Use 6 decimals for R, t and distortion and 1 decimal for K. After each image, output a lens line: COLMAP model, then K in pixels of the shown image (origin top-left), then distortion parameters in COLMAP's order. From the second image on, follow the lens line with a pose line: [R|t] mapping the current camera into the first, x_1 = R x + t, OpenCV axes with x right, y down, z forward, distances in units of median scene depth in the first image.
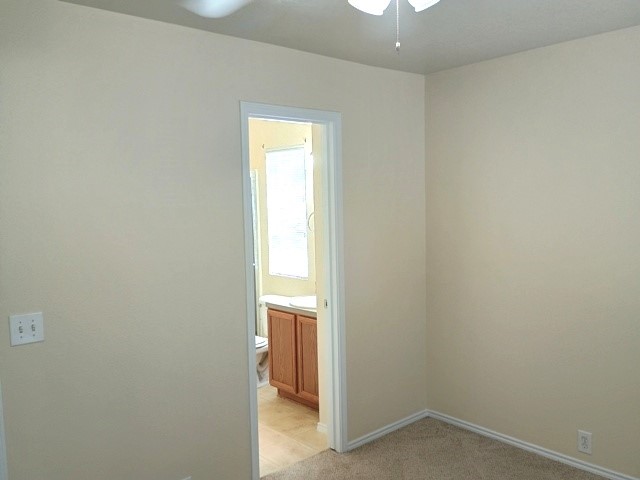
lens RADIAL K [[554.4, 0, 320.0], [0, 554.4, 240.0], [0, 0, 1]] dist [0.003223, -0.005091]
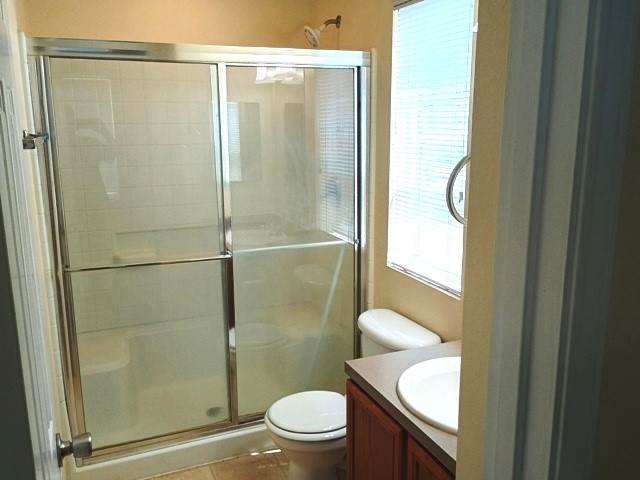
lens RADIAL K [[554.4, 0, 320.0], [0, 554.4, 240.0], [0, 0, 1]] dist [0.003223, -0.005091]
pose [[0.950436, 0.076212, -0.301437, 0.003798], [-0.033615, 0.988998, 0.144059, -0.041330], [0.309099, -0.126786, 0.942541, 0.646943]]
